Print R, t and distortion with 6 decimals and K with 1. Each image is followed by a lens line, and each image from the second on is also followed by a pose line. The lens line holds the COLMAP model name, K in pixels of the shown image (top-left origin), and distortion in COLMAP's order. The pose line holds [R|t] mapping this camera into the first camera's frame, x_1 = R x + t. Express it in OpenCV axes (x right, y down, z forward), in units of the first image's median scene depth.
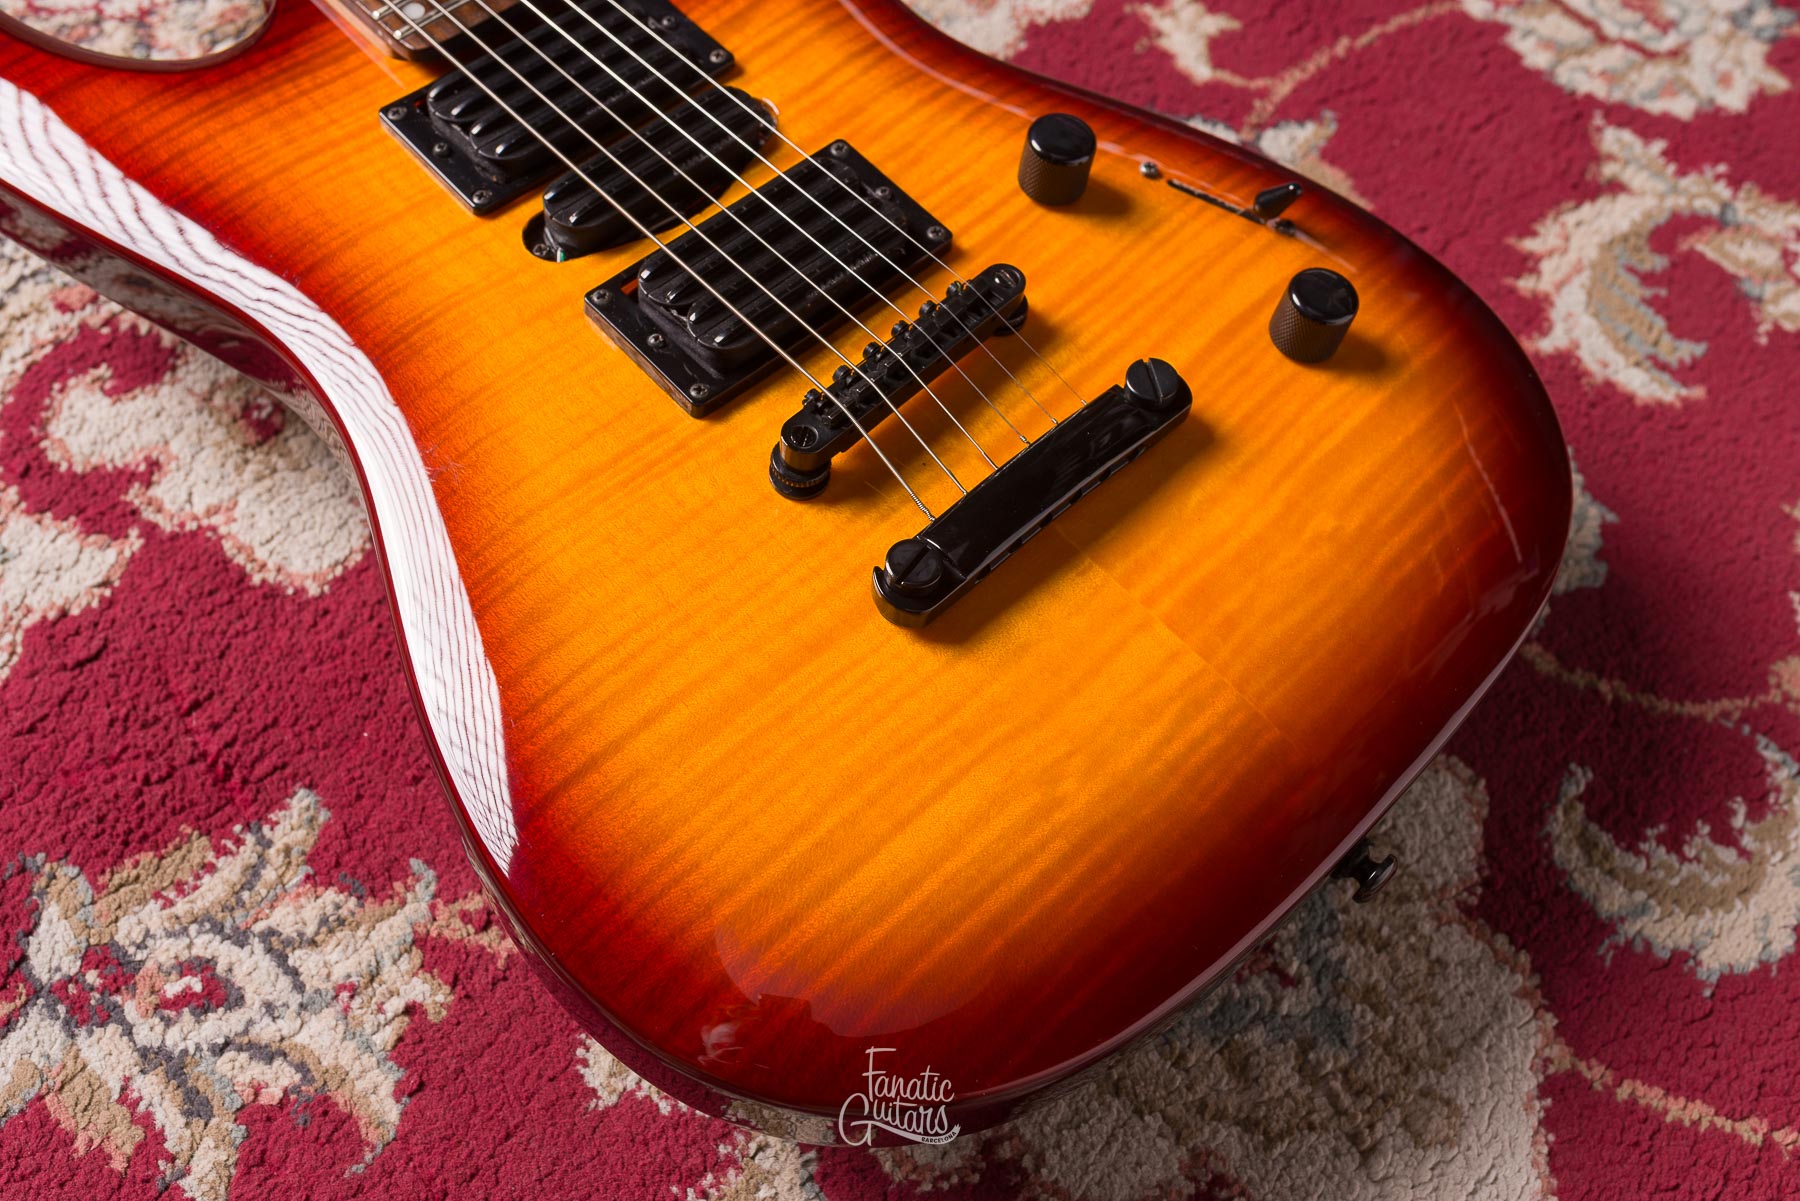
lens RADIAL K [[1776.5, 0, 900.0], [0, 1776.5, 600.5], [0, 0, 1]] dist [0.001361, -0.002149]
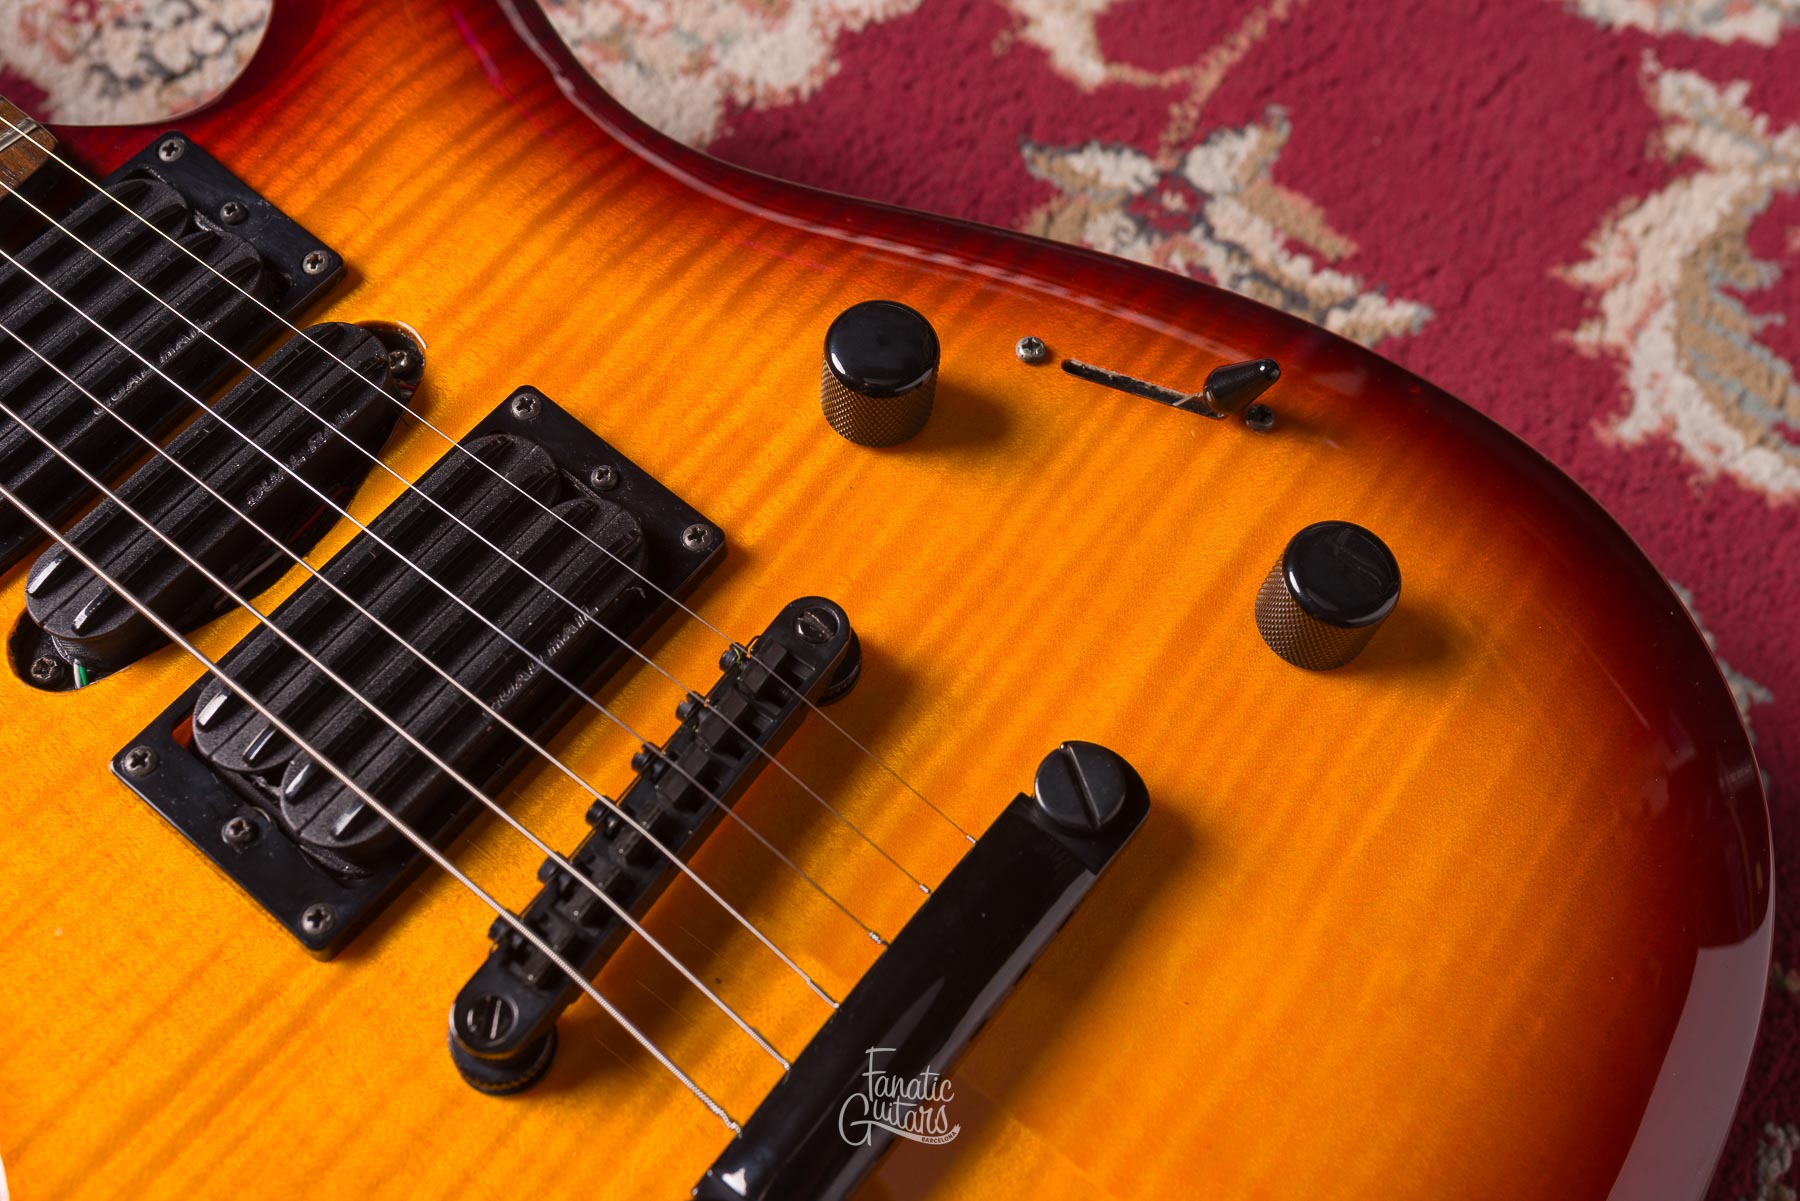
lens RADIAL K [[1805.9, 0, 900.0], [0, 1805.9, 600.5], [0, 0, 1]] dist [0.000699, 0.003061]
pose [[0.990298, -0.137975, 0.016523, 0.068757], [0.136027, 0.986818, 0.087678, -0.208364], [-0.028402, -0.084580, 0.996012, 0.344671]]
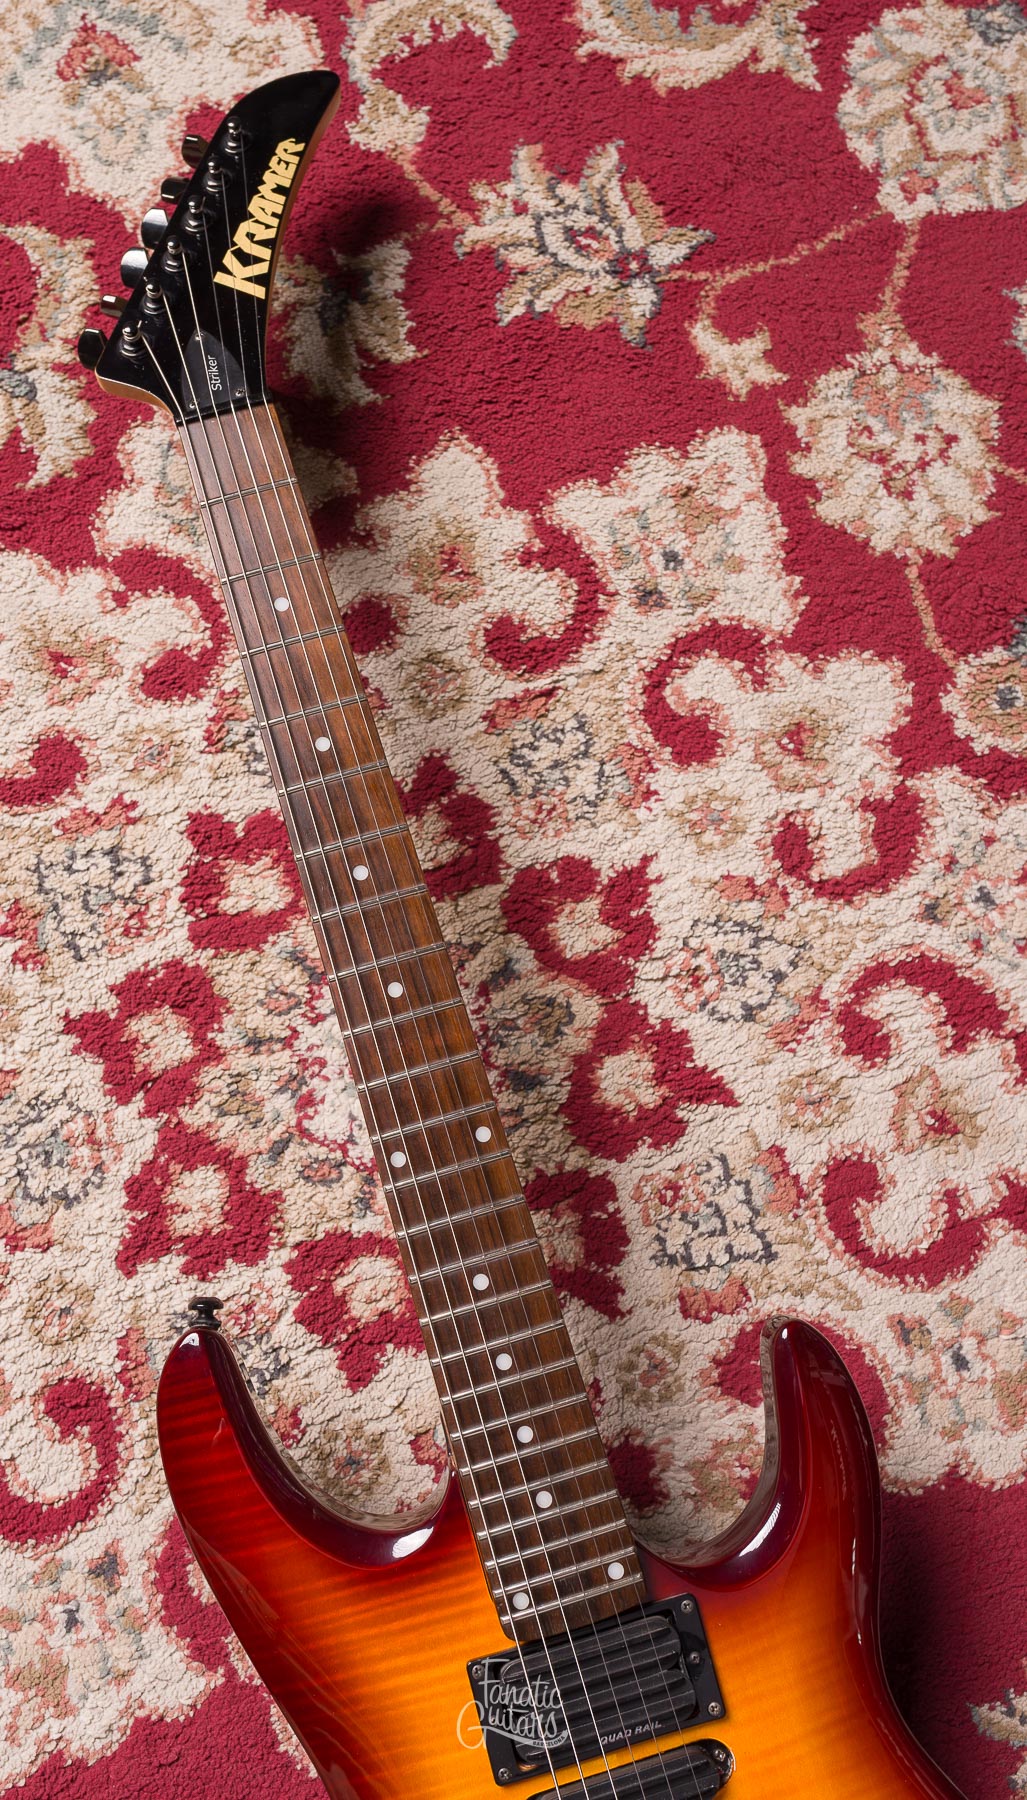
lens RADIAL K [[1771.0, 0, 425.3], [0, 1771.0, 881.0], [0, 0, 1]] dist [-0.004798, -0.001083]
pose [[0.877856, 0.451207, -0.160565, -0.343016], [-0.373547, 0.854887, 0.360044, -1.181855], [0.299719, -0.256088, 0.919014, -0.122414]]
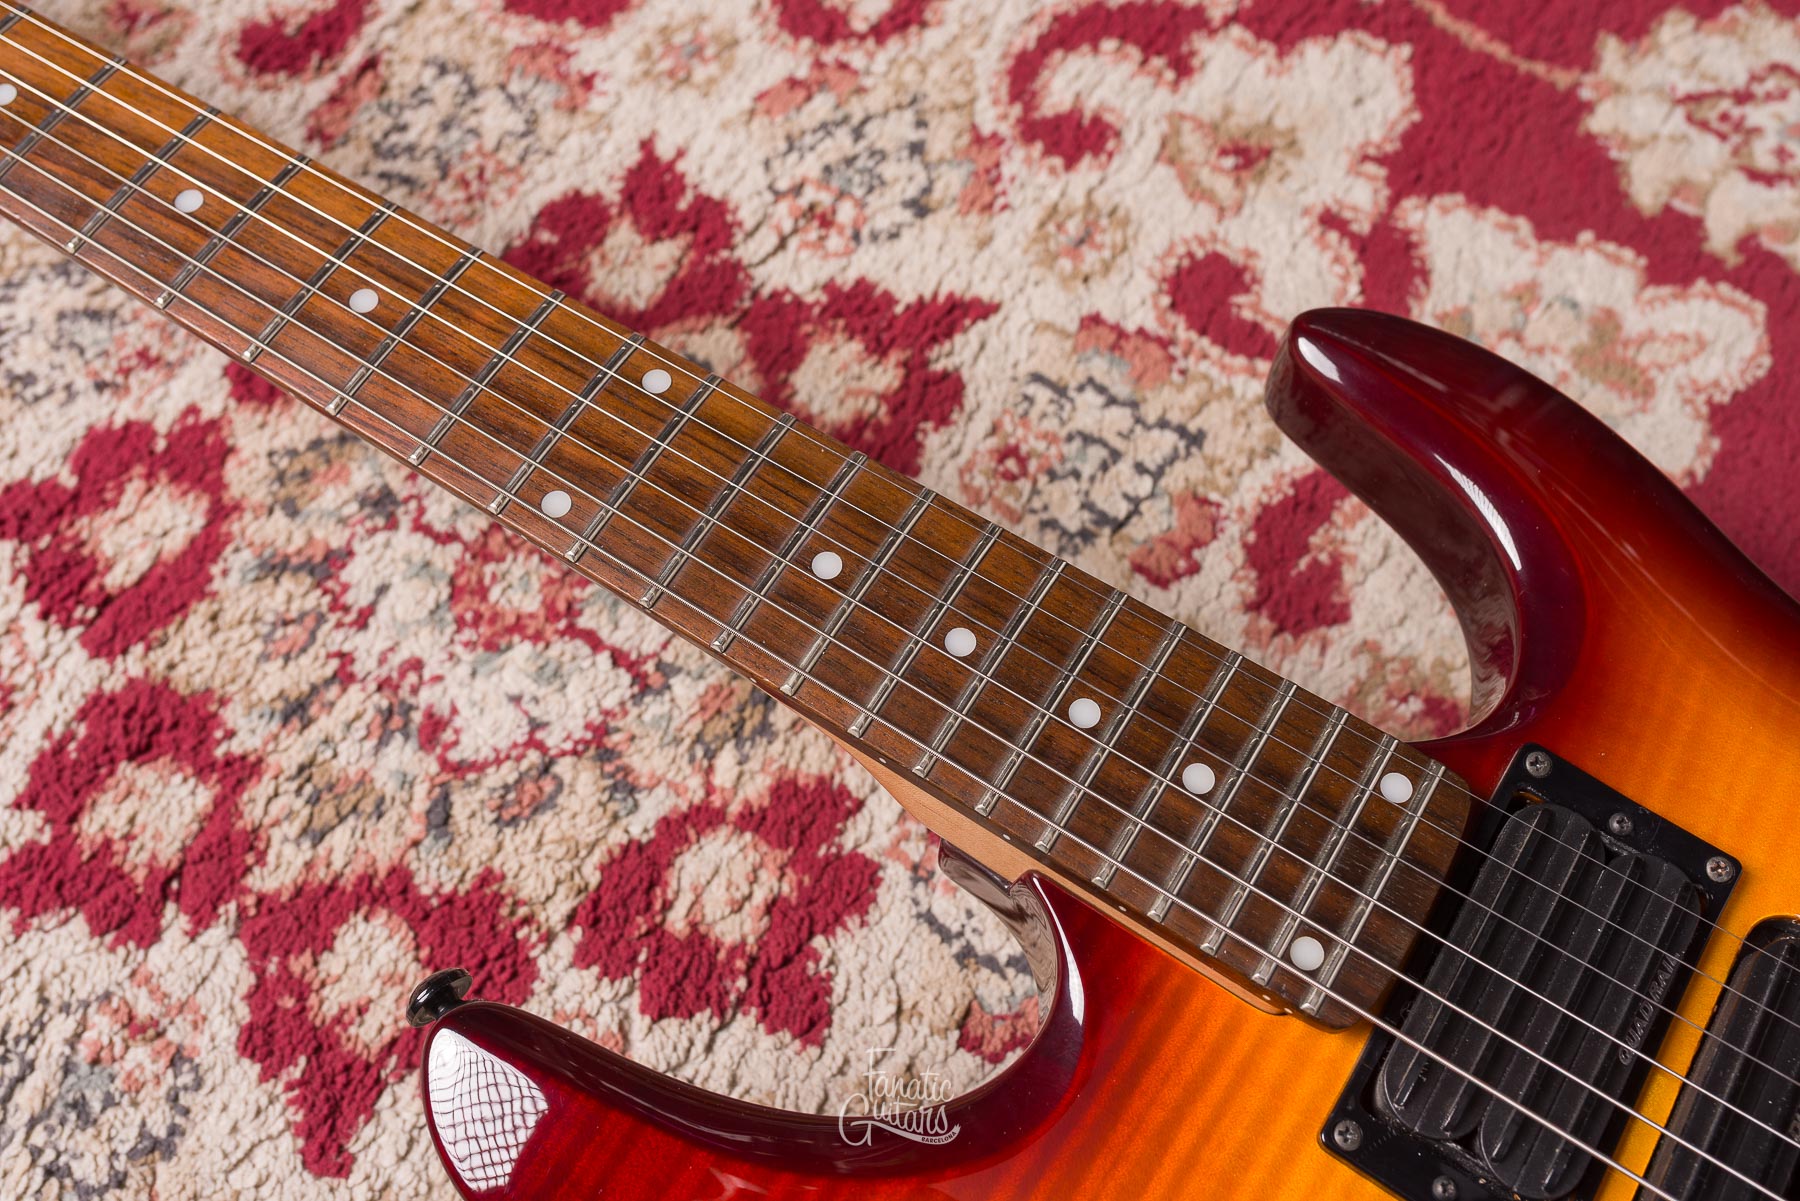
lens RADIAL K [[1776.5, 0, 900.0], [0, 1776.5, 600.5], [0, 0, 1]] dist [0.001361, -0.002149]
pose [[0.970910, -0.238489, 0.021354, -0.375270], [0.234420, 0.964925, 0.118178, -0.531778], [-0.048789, -0.109735, 0.992763, 0.344970]]
